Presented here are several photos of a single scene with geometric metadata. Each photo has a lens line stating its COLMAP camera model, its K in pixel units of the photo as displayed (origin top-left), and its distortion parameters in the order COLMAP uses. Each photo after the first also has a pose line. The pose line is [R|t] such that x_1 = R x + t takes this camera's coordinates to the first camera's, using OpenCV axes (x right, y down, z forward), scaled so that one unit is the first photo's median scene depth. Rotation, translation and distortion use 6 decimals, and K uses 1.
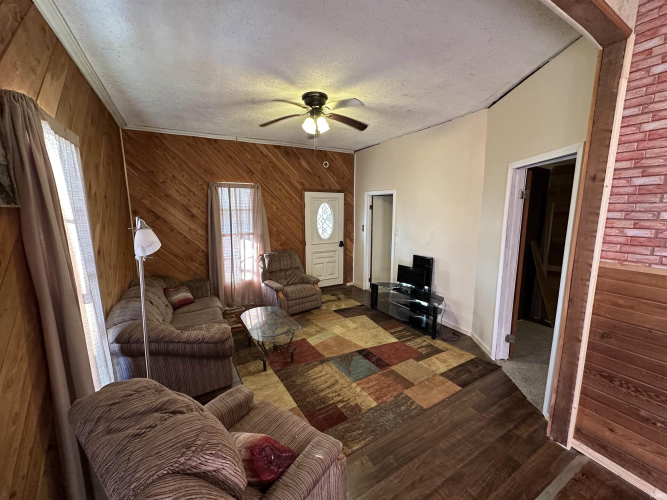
lens RADIAL K [[264.5, 0, 333.4], [0, 264.5, 252.3], [0, 0, 1]] dist [-0.001869, -0.000092]
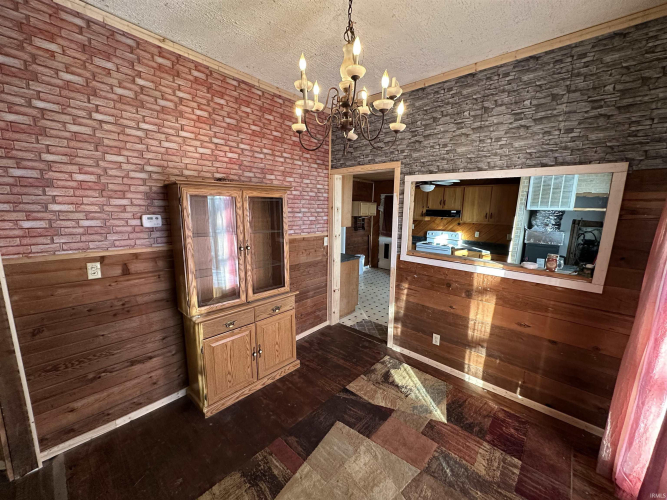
lens RADIAL K [[264.5, 0, 334.6], [0, 264.5, 251.1], [0, 0, 1]] dist [-0.001869, -0.000092]
pose [[-0.313793, -0.164790, 0.935082, -0.114441], [0.133589, 0.967366, 0.215309, -0.022929], [-0.940047, 0.192479, -0.281538, 0.130191]]
